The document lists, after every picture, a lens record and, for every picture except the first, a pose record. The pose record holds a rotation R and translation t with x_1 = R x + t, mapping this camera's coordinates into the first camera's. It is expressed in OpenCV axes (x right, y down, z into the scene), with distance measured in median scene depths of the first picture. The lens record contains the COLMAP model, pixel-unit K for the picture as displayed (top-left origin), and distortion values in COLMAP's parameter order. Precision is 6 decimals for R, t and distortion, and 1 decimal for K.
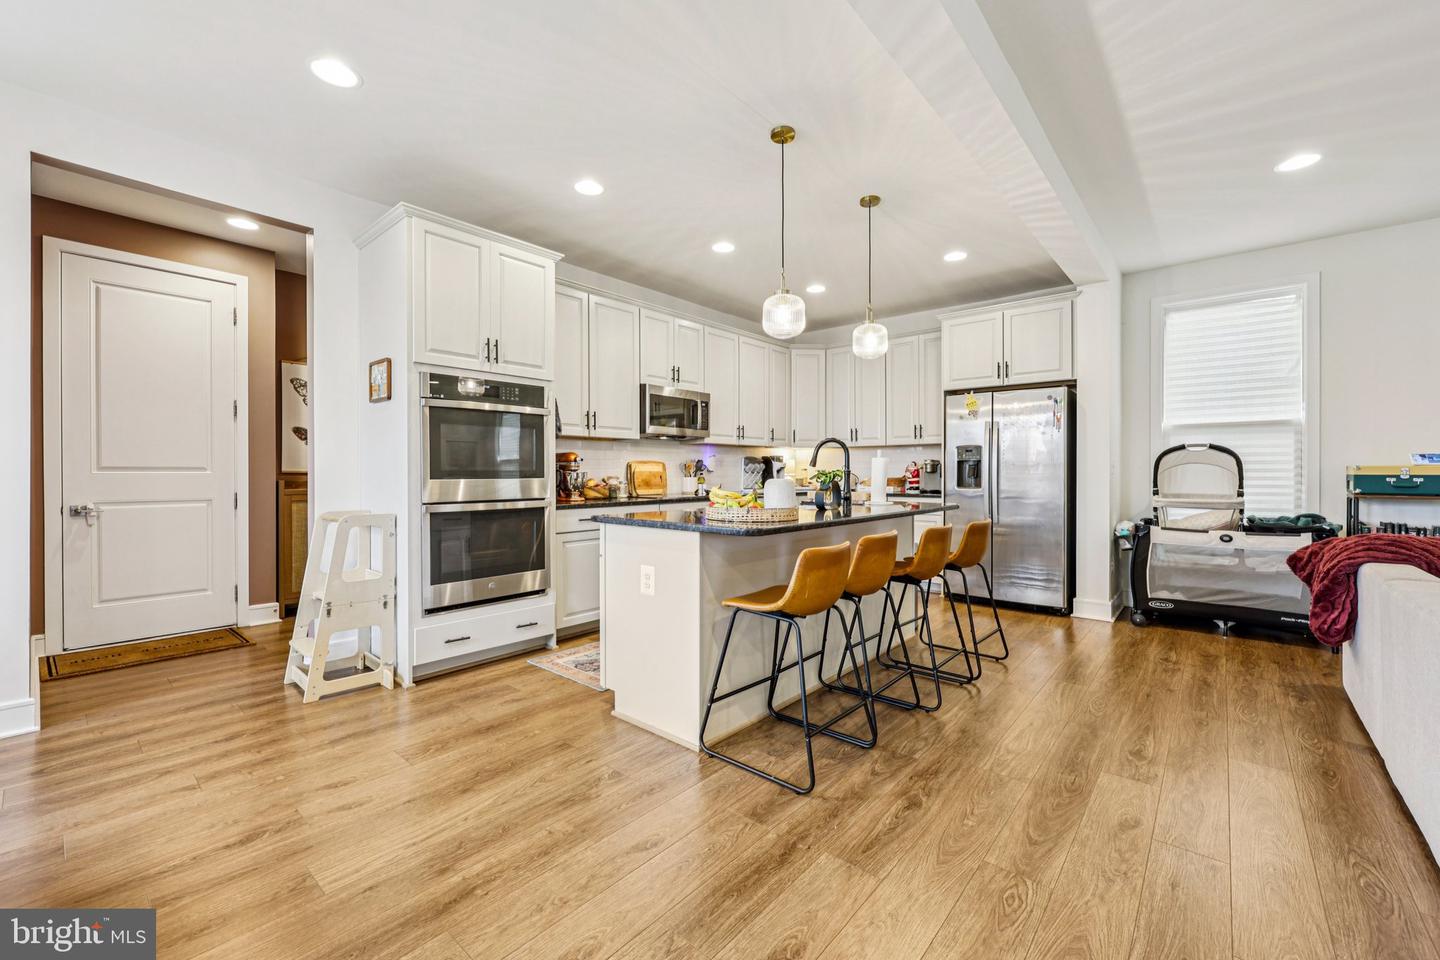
lens RADIAL K [[583.7, 0, 726.1], [0, 583.7, 473.0], [0, 0, 1]] dist [0.001060, 0.000187]
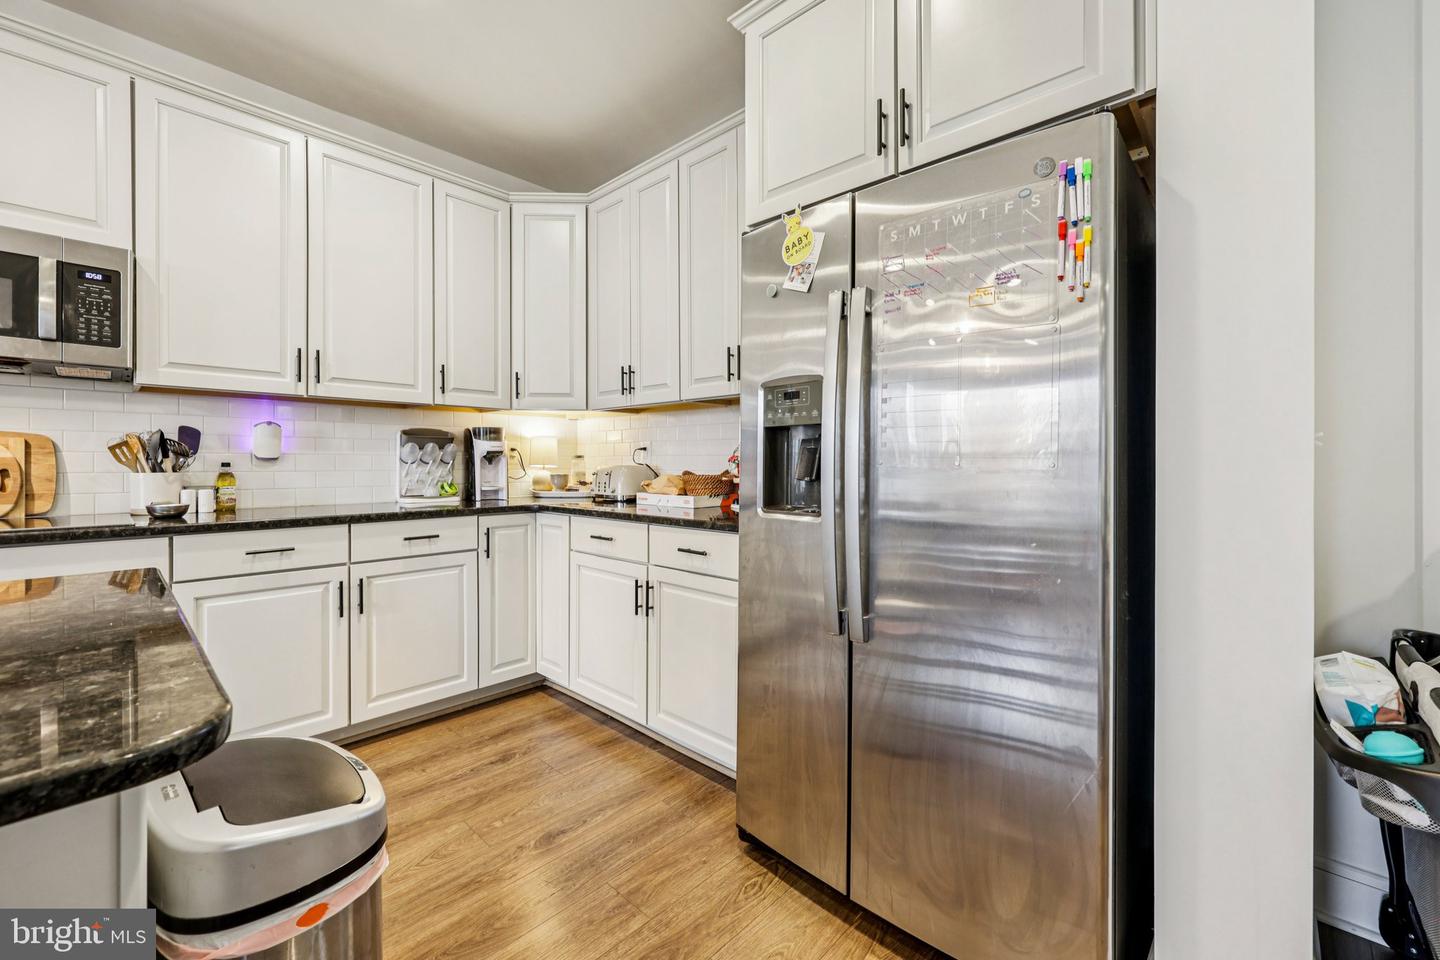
lens RADIAL K [[585.1, 0, 722.3], [0, 585.1, 458.3], [0, 0, 1]] dist [0.002454, 0.000183]
pose [[0.998811, 0.003355, -0.048626, 0.452349], [-0.003677, 0.999972, -0.006539, -0.001491], [0.048603, 0.006710, 0.998796, 0.783570]]
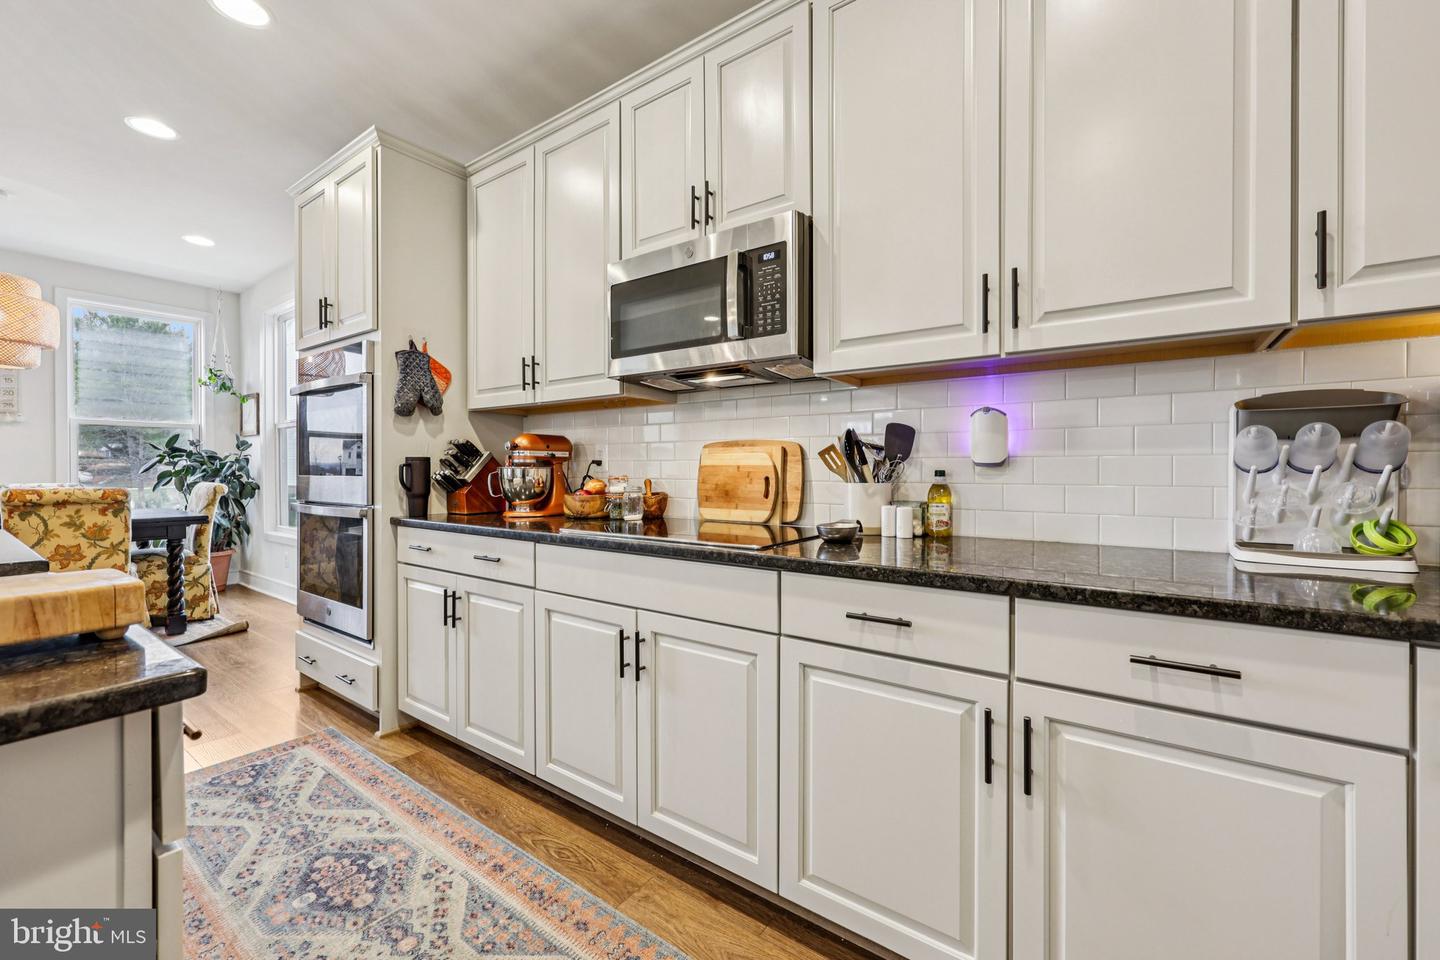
lens RADIAL K [[583.7, 0, 726.1], [0, 583.7, 473.0], [0, 0, 1]] dist [0.001060, 0.000187]
pose [[0.084463, 0.008972, -0.996386, 0.337063], [0.000118, 0.999959, 0.009015, -0.001049], [0.996427, -0.000879, 0.084458, 1.144091]]
